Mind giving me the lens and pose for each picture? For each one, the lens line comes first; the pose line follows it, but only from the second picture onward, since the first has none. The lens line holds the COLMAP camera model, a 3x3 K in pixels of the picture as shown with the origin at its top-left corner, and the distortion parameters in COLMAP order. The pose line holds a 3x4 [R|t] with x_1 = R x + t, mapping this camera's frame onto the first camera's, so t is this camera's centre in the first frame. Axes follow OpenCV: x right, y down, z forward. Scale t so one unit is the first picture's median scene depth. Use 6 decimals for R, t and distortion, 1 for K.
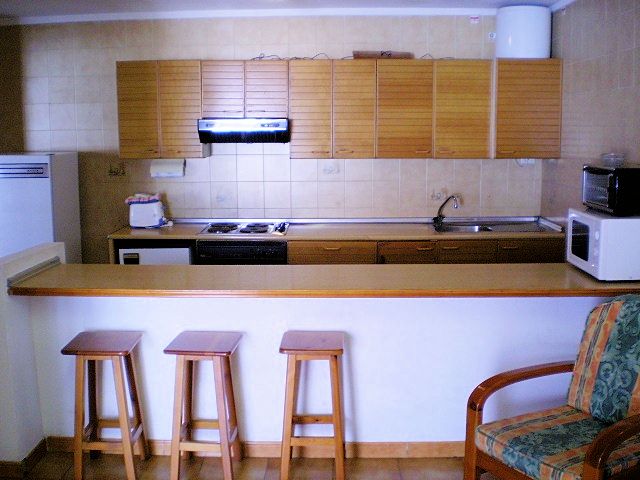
lens RADIAL K [[706.0, 0, 319.5], [0, 706.0, 239.4], [0, 0, 1]] dist [-0.160536, 0.000000]
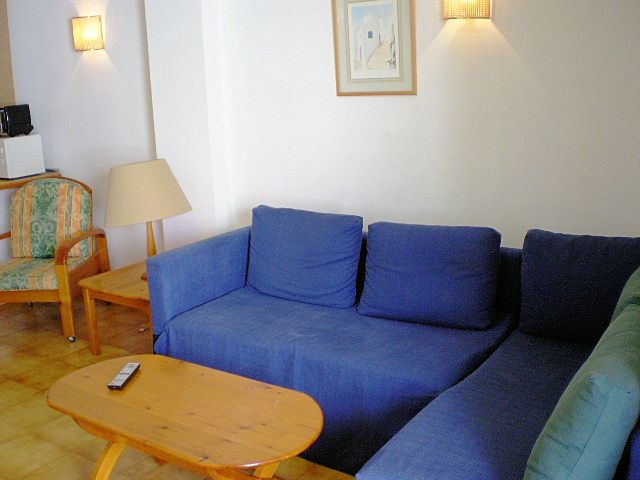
lens RADIAL K [[706.0, 0, 320.1], [0, 706.0, 239.5], [0, 0, 1]] dist [-0.160536, 0.000000]
pose [[0.538579, -0.213732, 0.815016, -0.549834], [0.153917, 0.975973, 0.154231, 0.073664], [-0.828398, 0.042380, 0.558535, -0.469647]]
